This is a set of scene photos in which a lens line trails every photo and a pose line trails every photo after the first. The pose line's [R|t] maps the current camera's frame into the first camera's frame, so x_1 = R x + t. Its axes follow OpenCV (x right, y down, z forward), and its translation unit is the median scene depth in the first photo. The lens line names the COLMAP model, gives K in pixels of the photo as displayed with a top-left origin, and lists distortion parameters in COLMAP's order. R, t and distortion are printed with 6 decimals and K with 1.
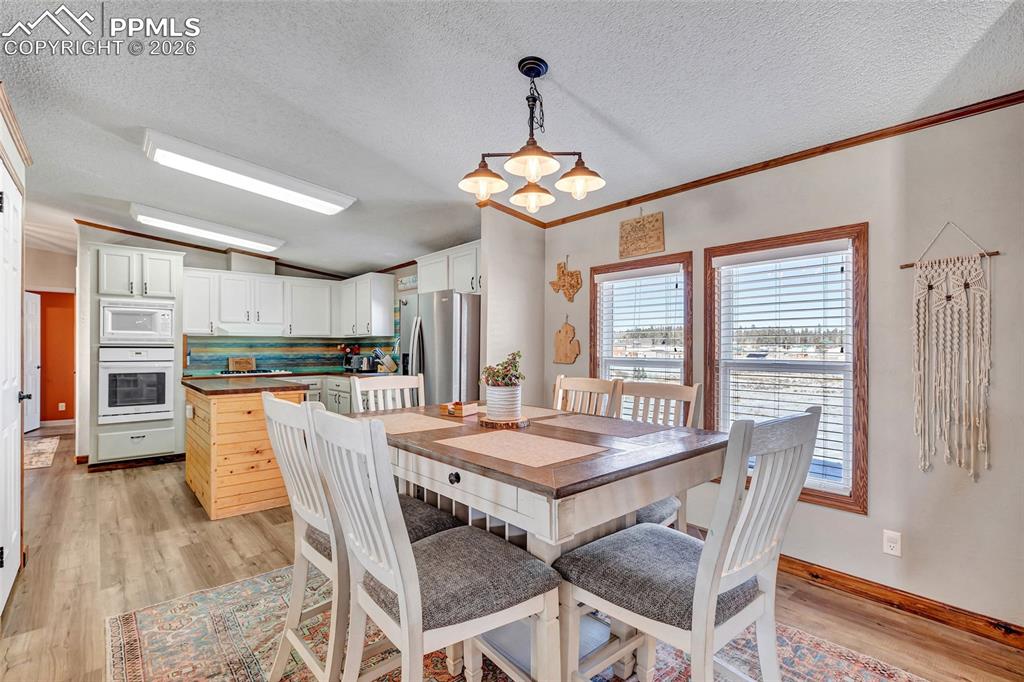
lens RADIAL K [[470.4, 0, 511.4], [0, 470.4, 346.2], [0, 0, 1]] dist [0.006877, -0.000248]
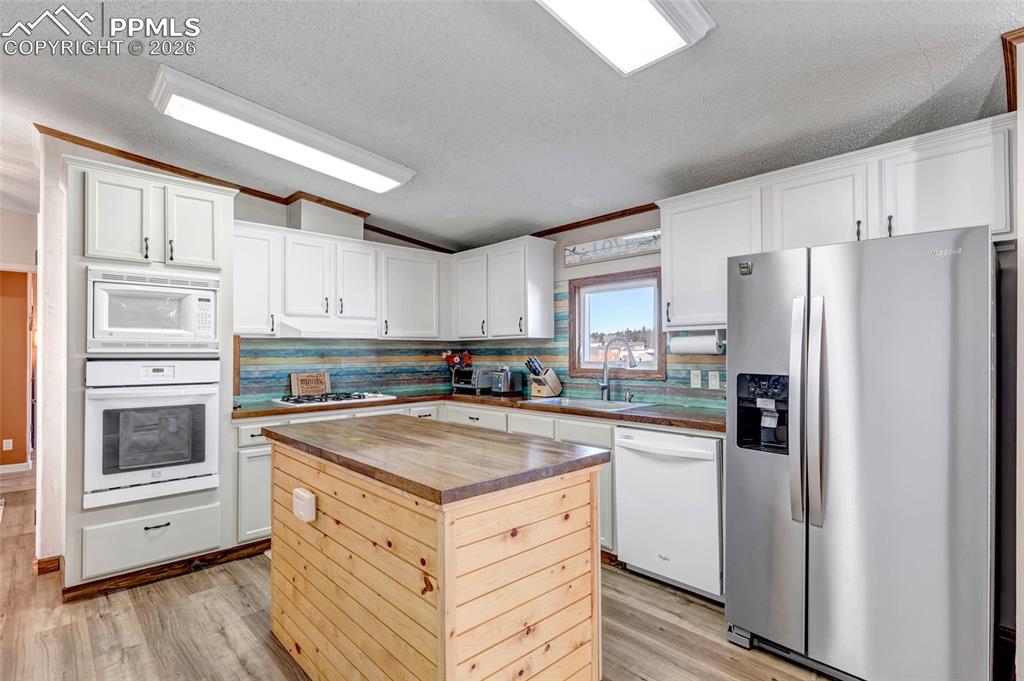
lens RADIAL K [[491.9, 0, 511.9], [0, 491.9, 345.7], [0, 0, 1]] dist [0.001977, 0.000181]
pose [[0.999186, -0.001901, 0.040284, -0.395155], [0.002196, 0.999971, -0.007273, -0.007890], [-0.040269, 0.007356, 0.999162, 0.408630]]
